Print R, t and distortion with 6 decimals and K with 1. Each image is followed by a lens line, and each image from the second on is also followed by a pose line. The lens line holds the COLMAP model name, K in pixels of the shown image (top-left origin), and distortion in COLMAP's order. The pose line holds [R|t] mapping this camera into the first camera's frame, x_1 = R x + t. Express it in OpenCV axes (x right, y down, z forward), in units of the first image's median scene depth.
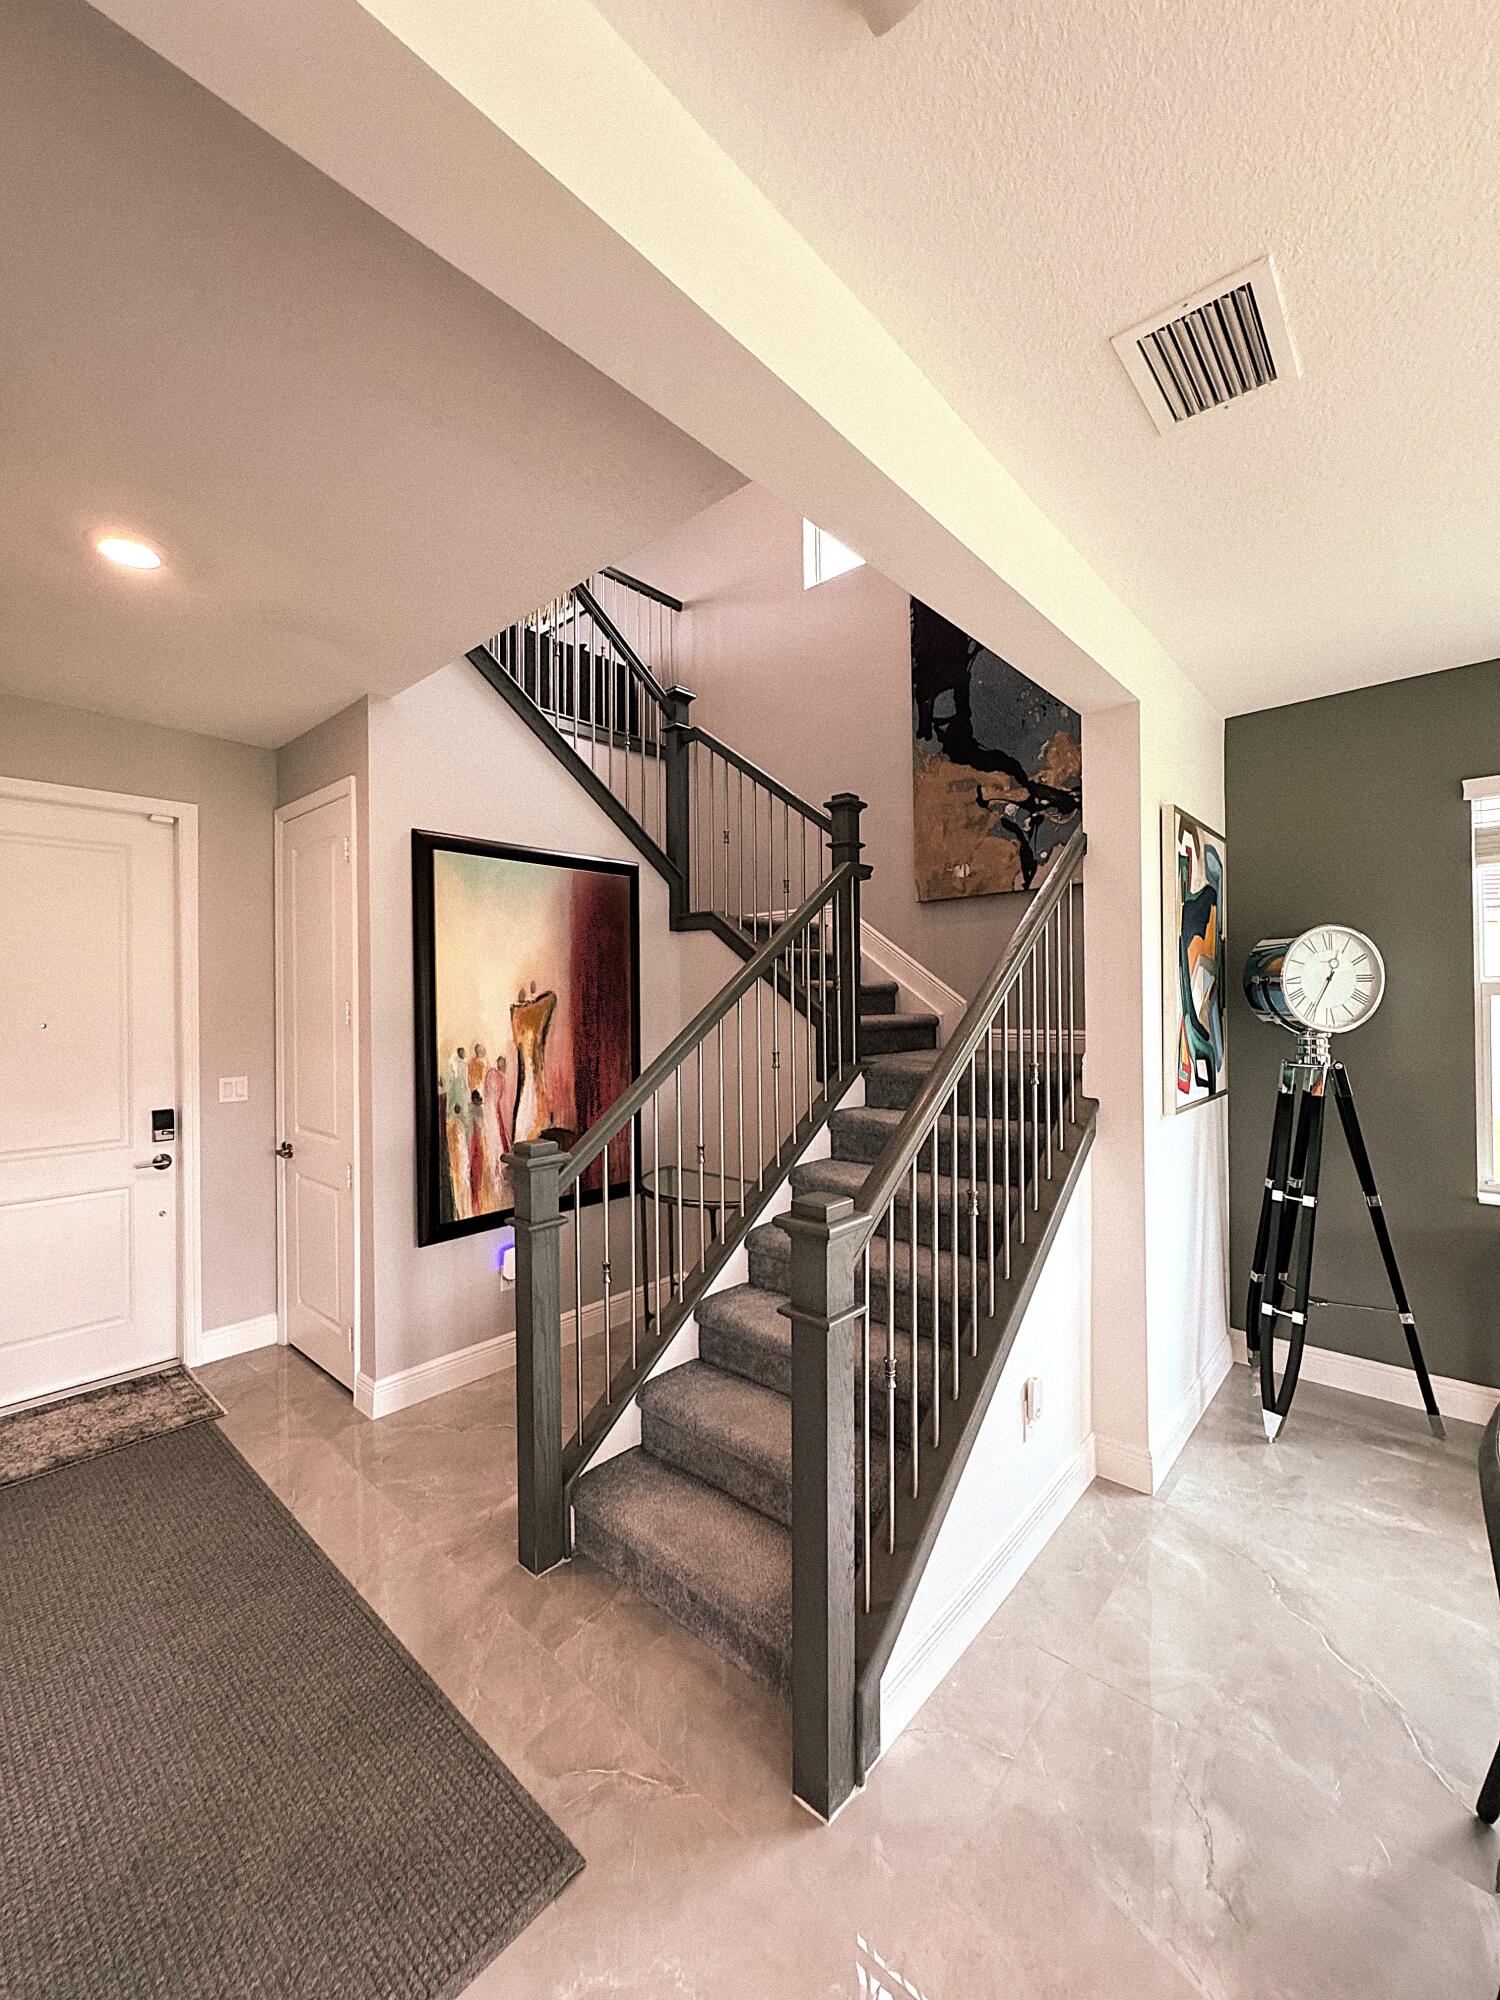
lens RADIAL K [[798.9, 0, 749.1], [0, 798.9, 994.0], [0, 0, 1]] dist [-0.004530, 0.000290]
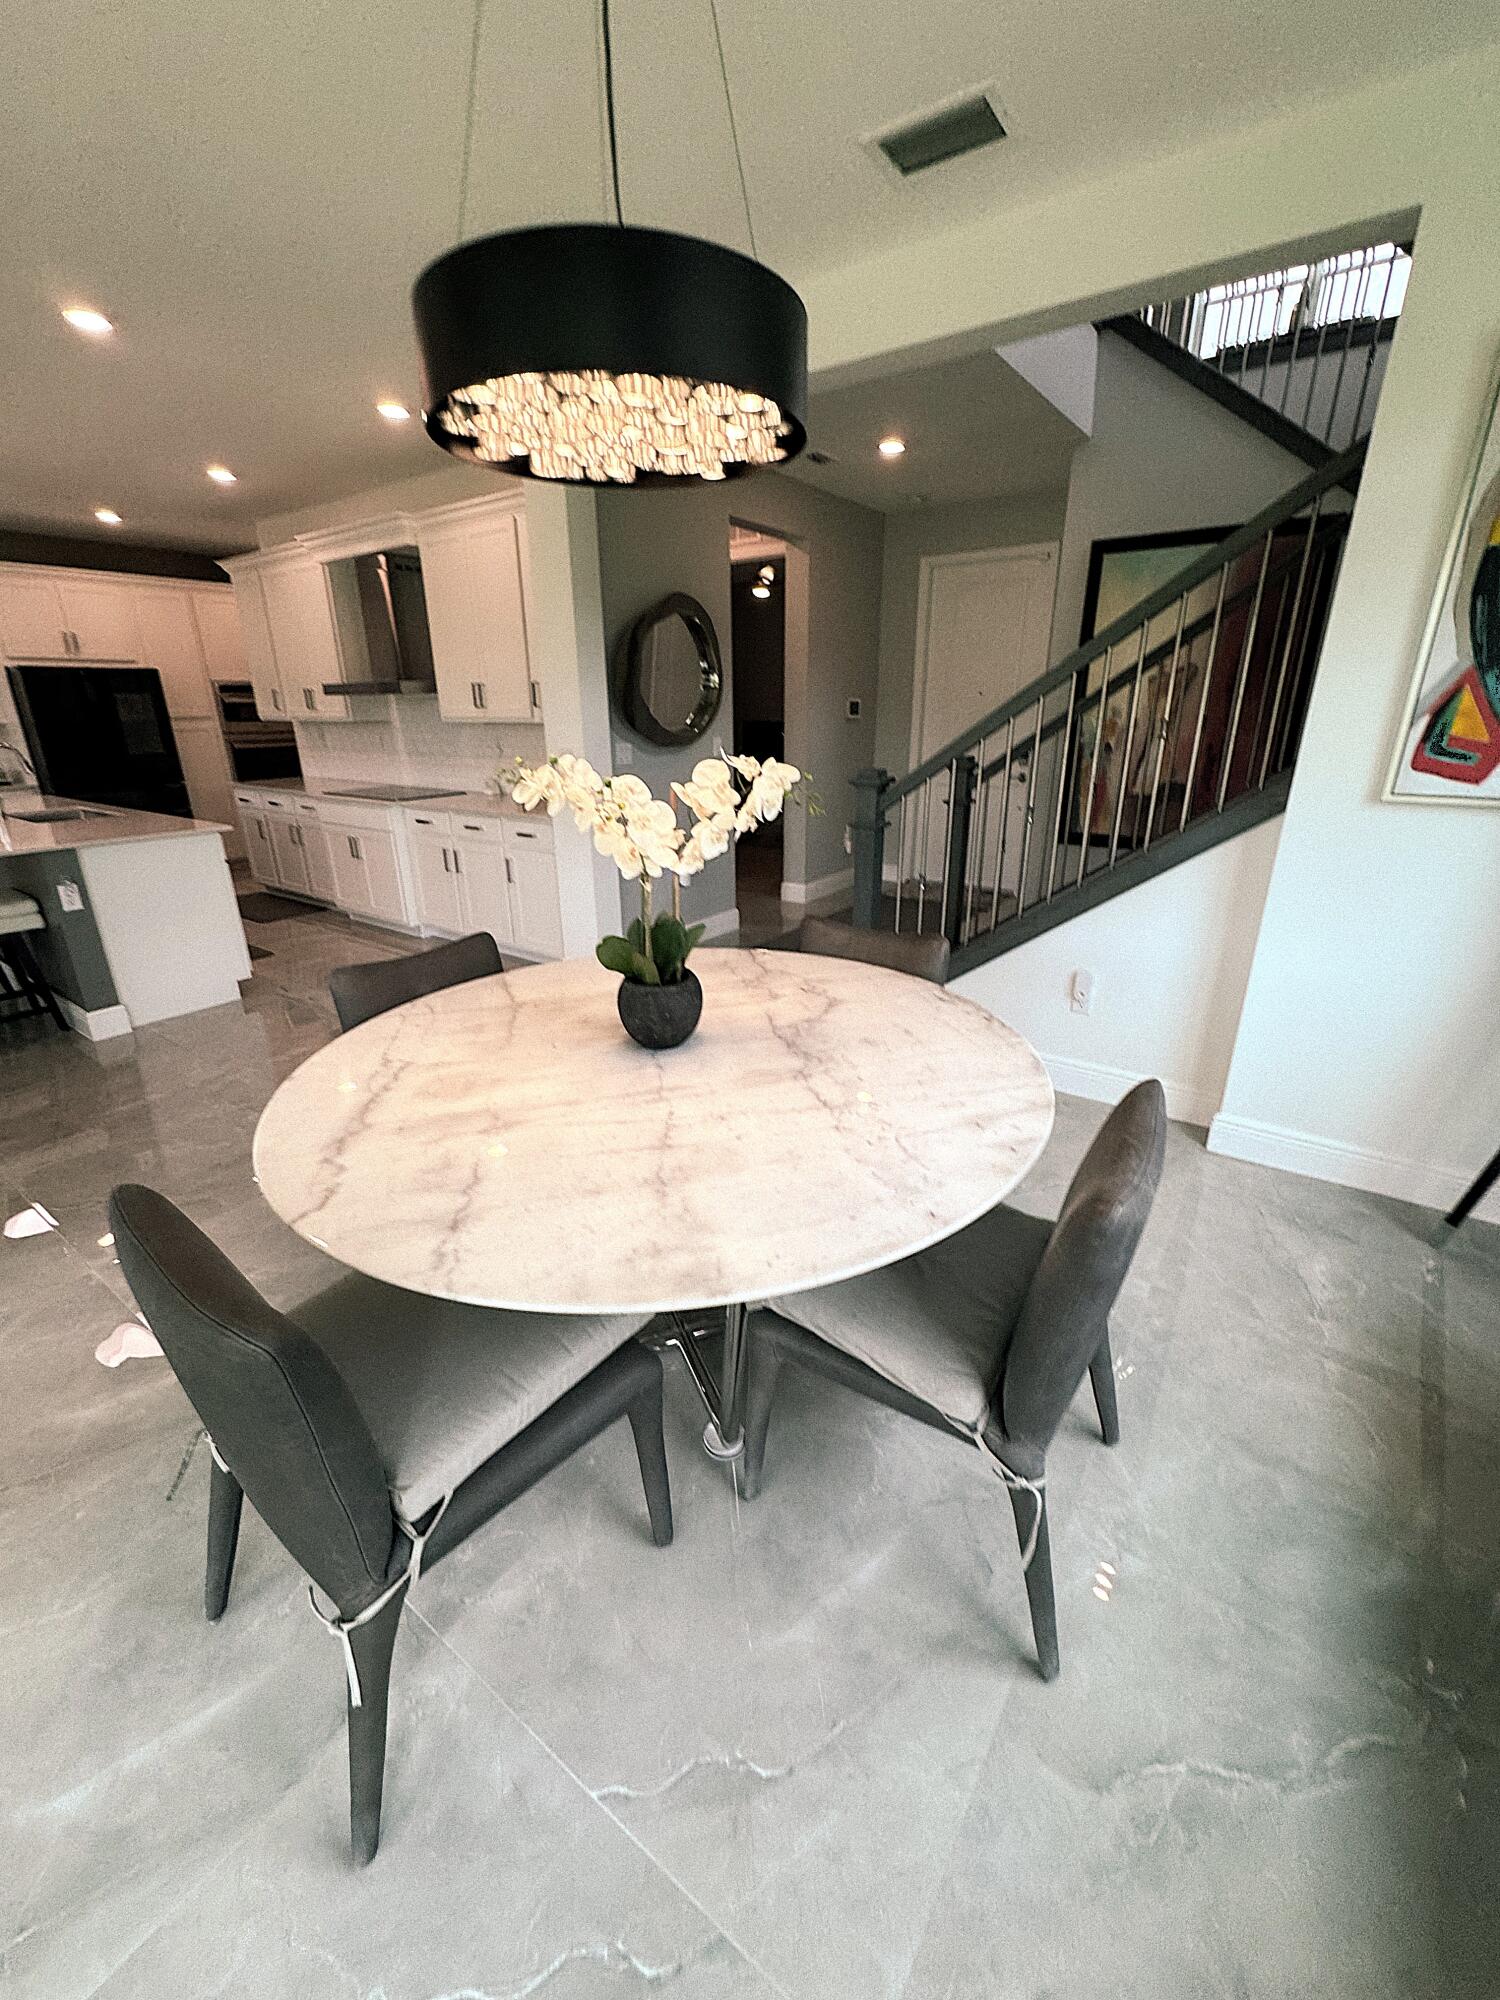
lens RADIAL K [[798.9, 0, 739.7], [0, 798.9, 986.3], [0, 0, 1]] dist [-0.004530, 0.000290]
pose [[0.101834, 0.338770, -0.935342, 0.966309], [0.017124, 0.939494, 0.342138, 0.031550], [0.994654, -0.050858, 0.089872, 0.202751]]
